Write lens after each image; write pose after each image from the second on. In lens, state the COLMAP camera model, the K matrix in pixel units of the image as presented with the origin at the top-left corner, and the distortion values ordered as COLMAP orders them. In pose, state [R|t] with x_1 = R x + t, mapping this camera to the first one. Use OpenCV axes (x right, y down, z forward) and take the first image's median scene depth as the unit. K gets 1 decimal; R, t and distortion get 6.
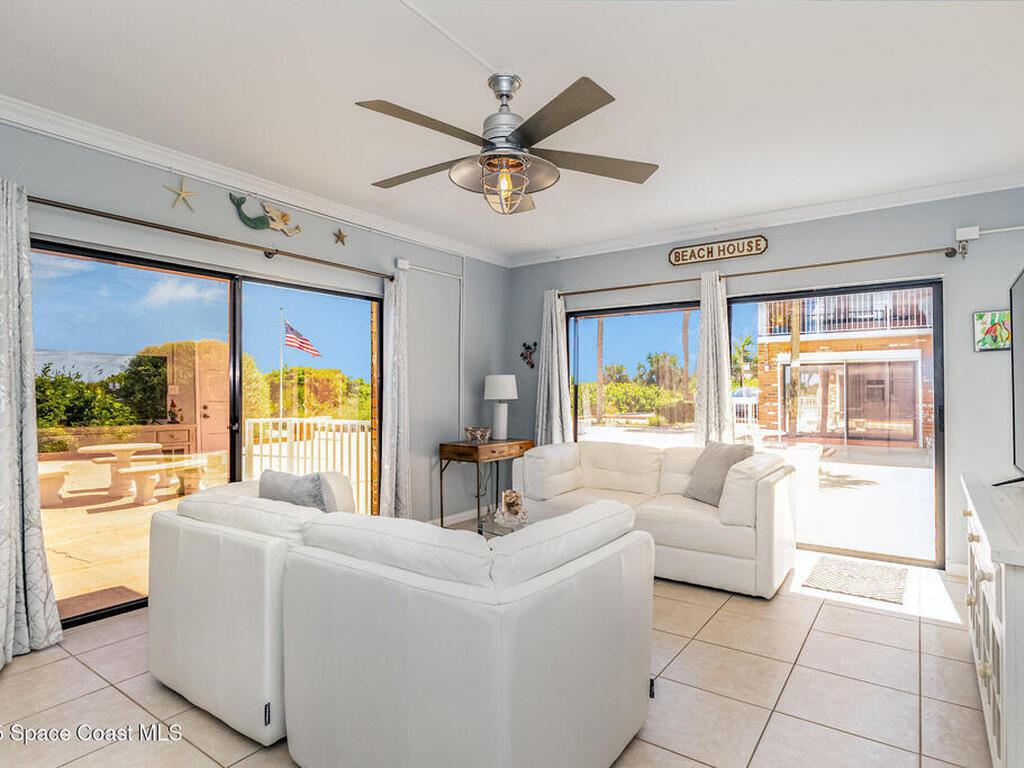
lens RADIAL K [[572.1, 0, 522.5], [0, 572.1, 389.7], [0, 0, 1]] dist [0.004254, 0.000099]
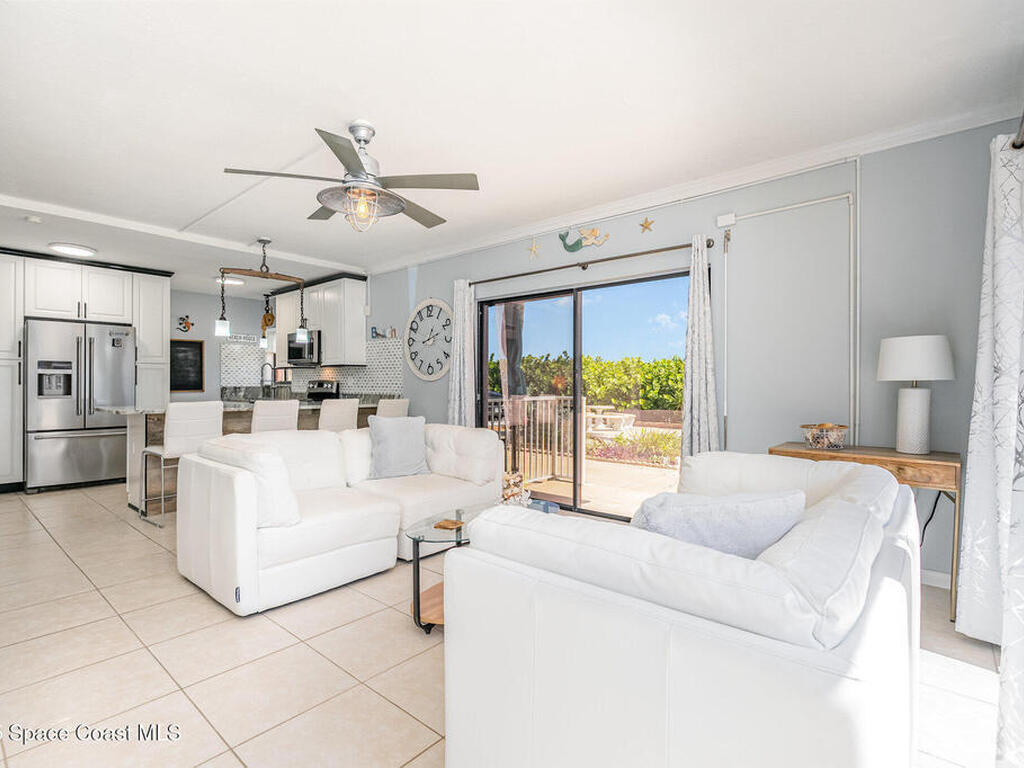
lens RADIAL K [[510.1, 0, 517.8], [0, 510.1, 382.9], [0, 0, 1]] dist [0.001778, -0.001129]
pose [[-0.098602, -0.004285, -0.995118, 0.564963], [0.000005, 0.999991, -0.004306, 0.022851], [0.995127, -0.000430, -0.098601, 0.769508]]
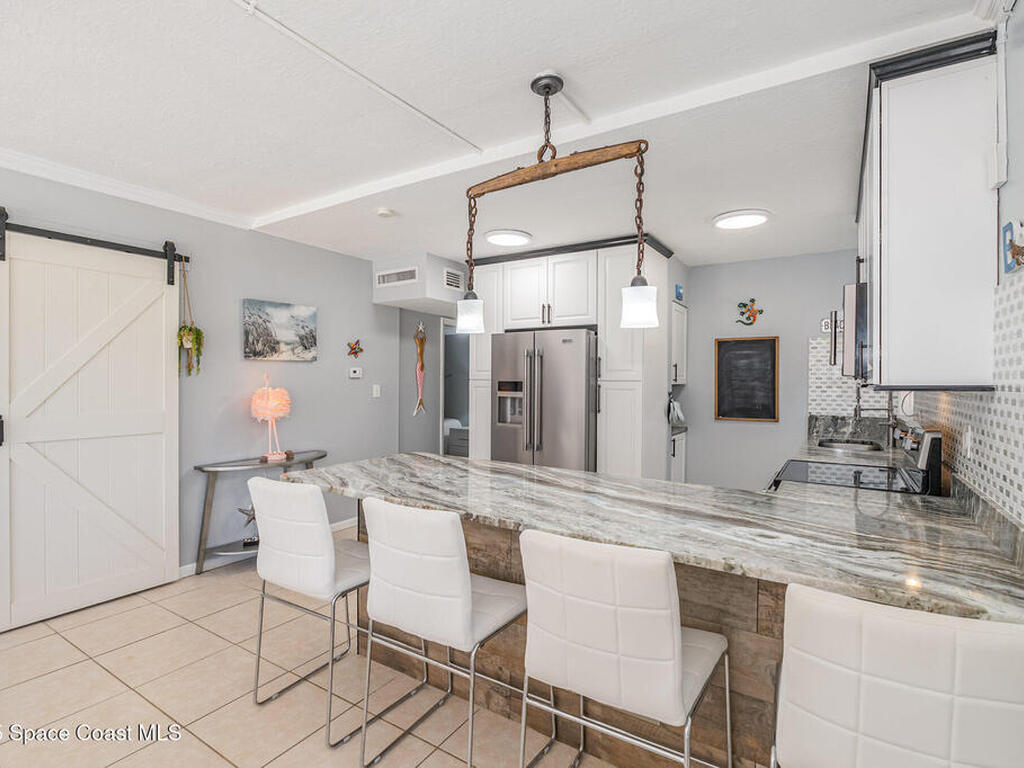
lens RADIAL K [[510.1, 0, 519.7], [0, 510.1, 380.4], [0, 0, 1]] dist [0.001778, -0.001129]
pose [[-0.998847, -0.007268, -0.047451, -0.416788], [-0.007297, 0.999973, 0.000449, -0.031858], [0.047446, 0.000795, -0.998873, 0.560635]]
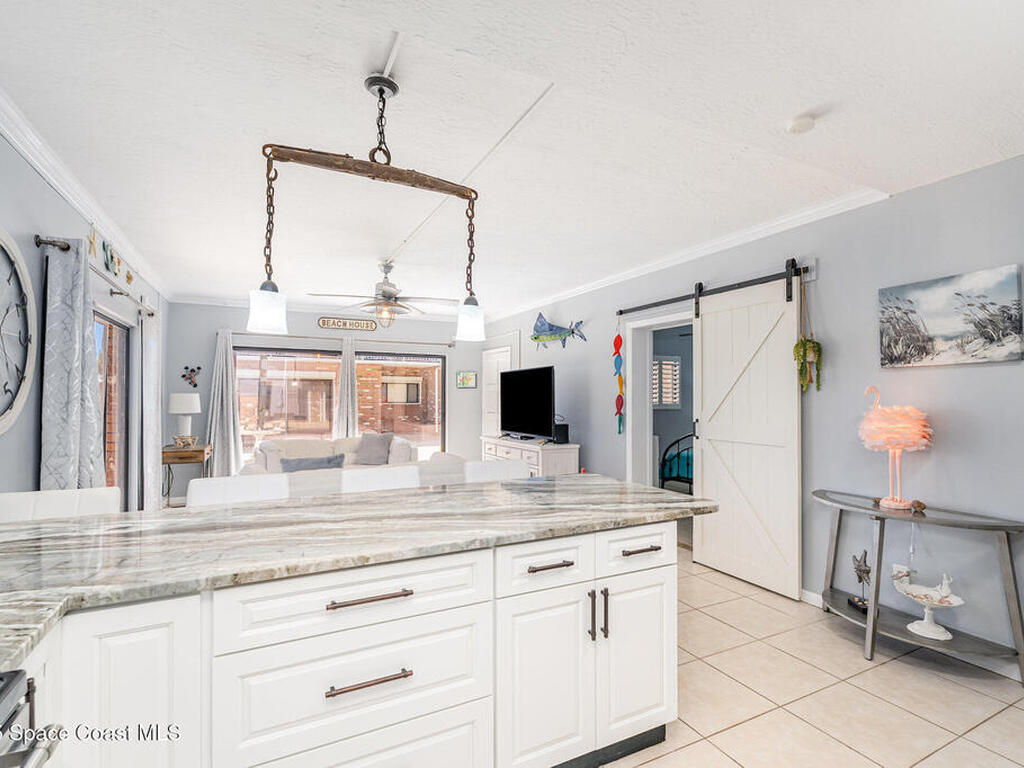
lens RADIAL K [[510.1, 0, 518.1], [0, 510.1, 386.8], [0, 0, 1]] dist [0.001778, -0.001129]
pose [[0.465785, 0.021143, 0.884645, -0.775516], [-0.005781, 0.999766, -0.020850, -0.023754], [-0.884879, 0.004597, 0.465799, -0.167645]]
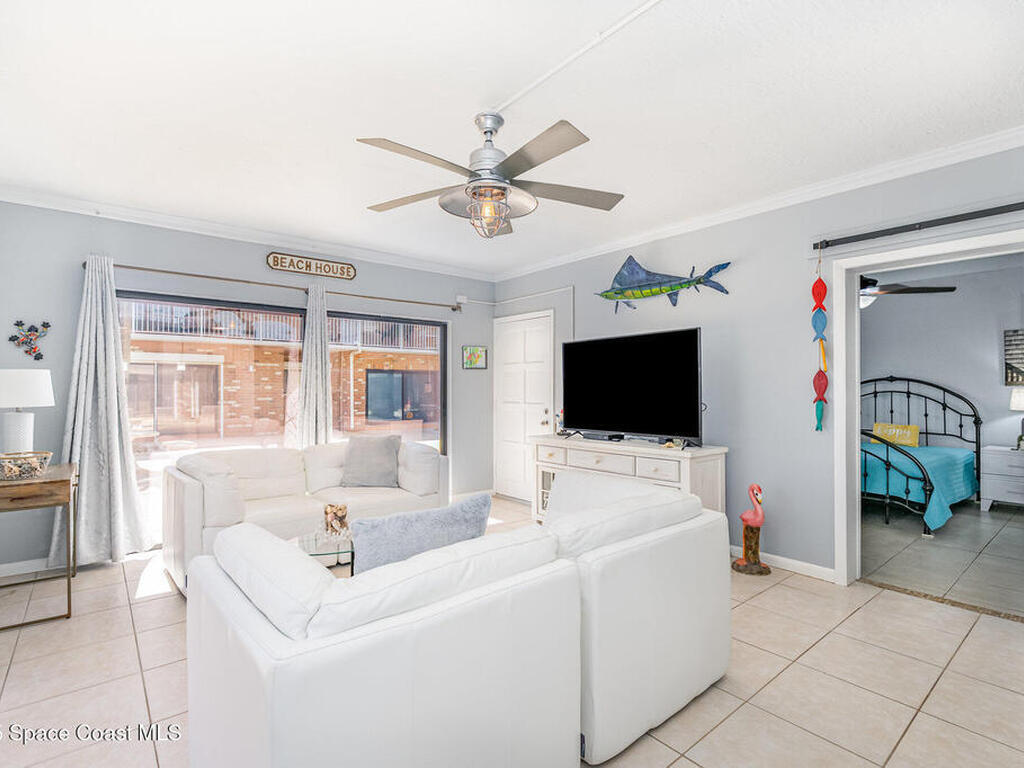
lens RADIAL K [[510.1, 0, 520.0], [0, 510.1, 384.5], [0, 0, 1]] dist [0.001778, -0.001129]
pose [[0.259460, 0.010033, 0.965702, -0.510200], [-0.002749, 0.999950, -0.009650, -0.004791], [-0.965750, -0.000151, 0.259474, 0.353915]]
